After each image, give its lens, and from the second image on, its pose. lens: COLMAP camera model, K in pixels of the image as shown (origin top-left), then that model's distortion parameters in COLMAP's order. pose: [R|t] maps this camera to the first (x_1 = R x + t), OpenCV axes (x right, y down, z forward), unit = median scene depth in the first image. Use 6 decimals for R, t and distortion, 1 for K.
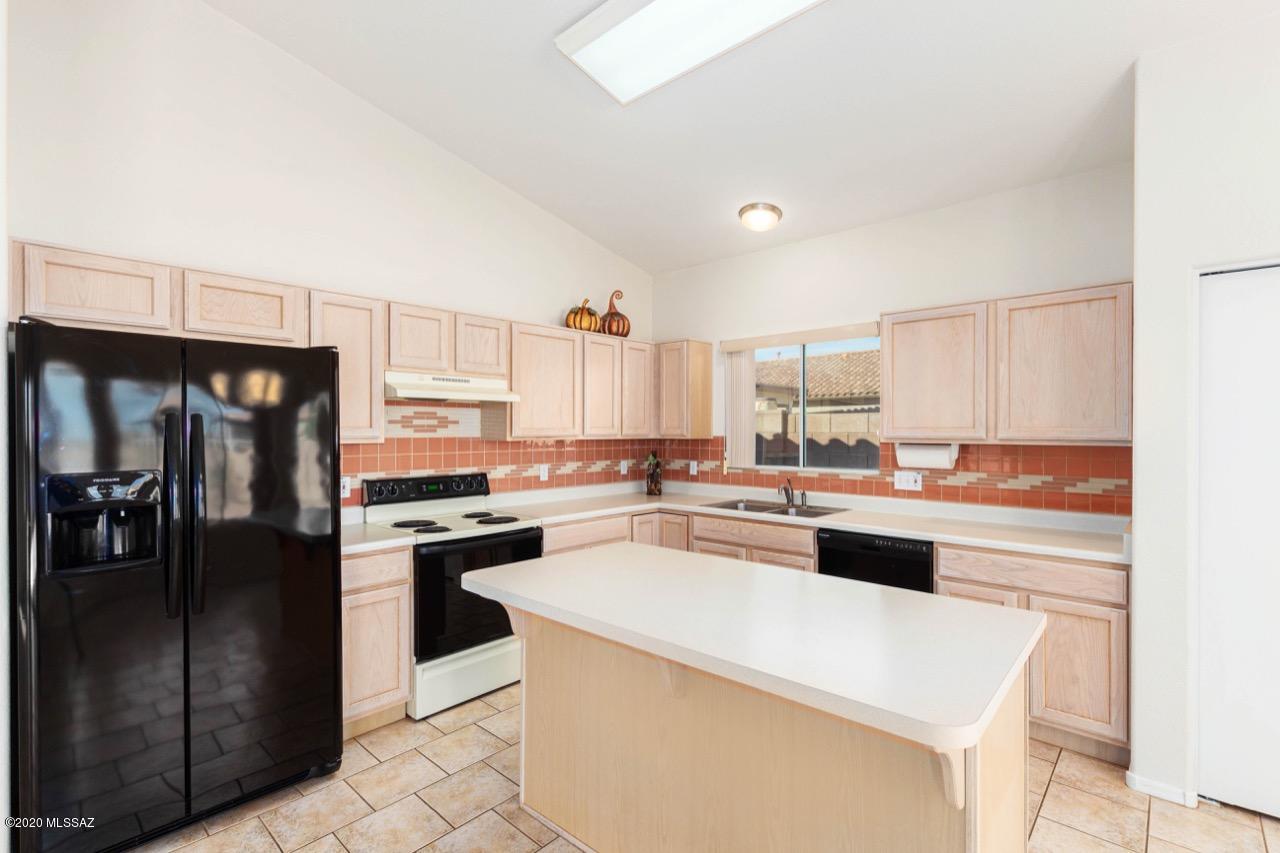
lens RADIAL K [[577.6, 0, 654.0], [0, 577.6, 431.7], [0, 0, 1]] dist [-0.001459, -0.000467]
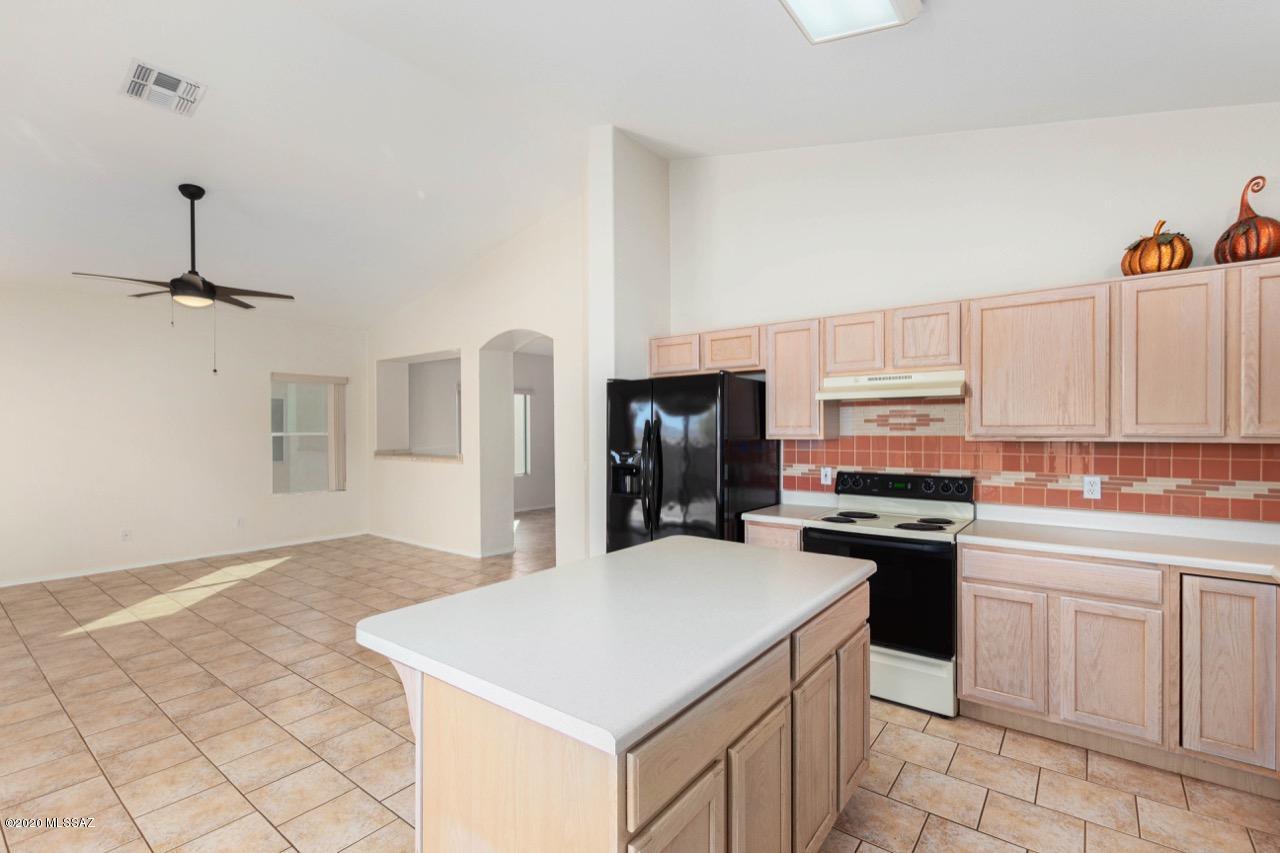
lens RADIAL K [[577.6, 0, 626.8], [0, 577.6, 426.7], [0, 0, 1]] dist [-0.001459, -0.000467]
pose [[0.055686, -0.003383, -0.998443, 0.575110], [-0.000127, 0.999994, -0.003395, -0.002198], [0.998448, 0.000316, 0.055686, 0.456144]]
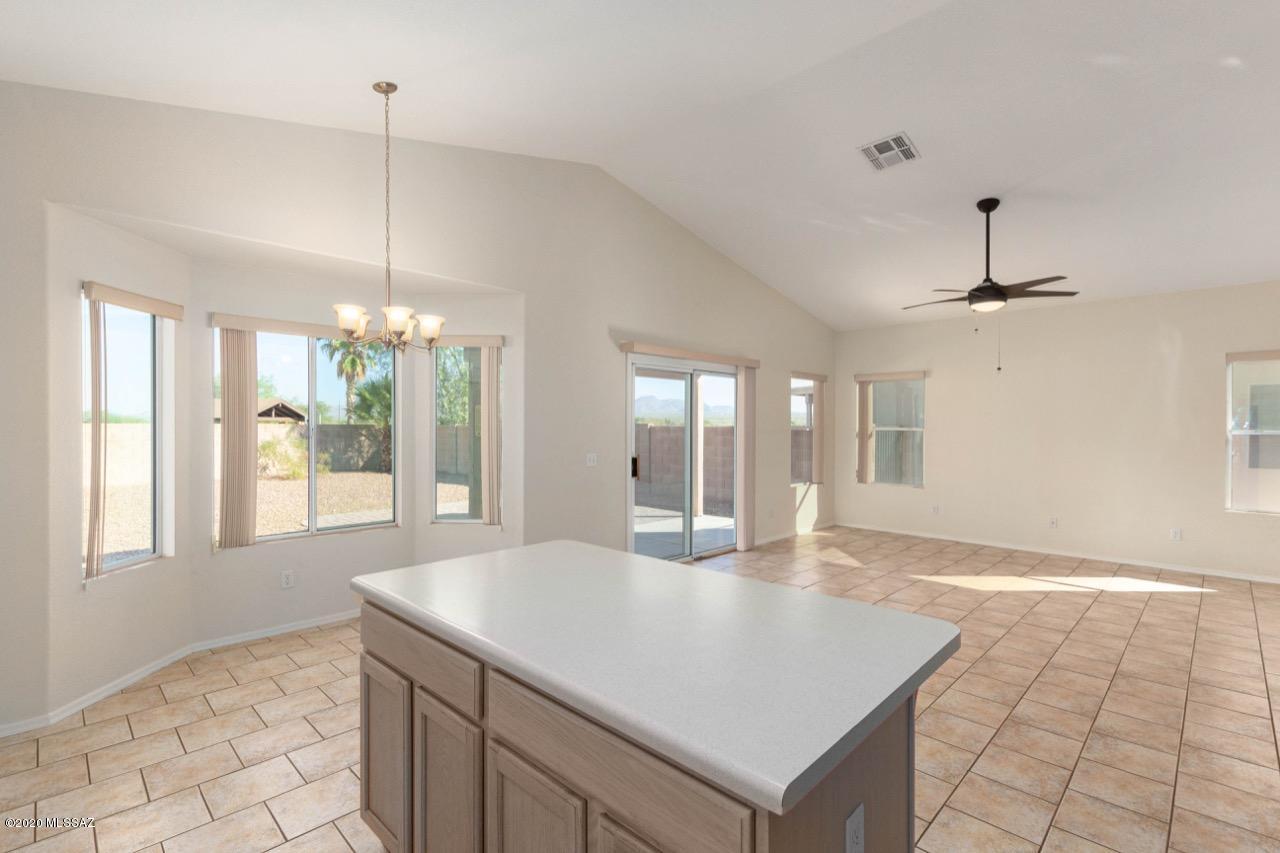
lens RADIAL K [[577.6, 0, 634.6], [0, 577.6, 427.8], [0, 0, 1]] dist [-0.001459, -0.000467]
pose [[-0.998418, -0.004251, 0.056073, -0.000488], [-0.003660, 0.999937, 0.010644, -0.005211], [-0.056115, 0.010422, -0.998370, 1.010353]]
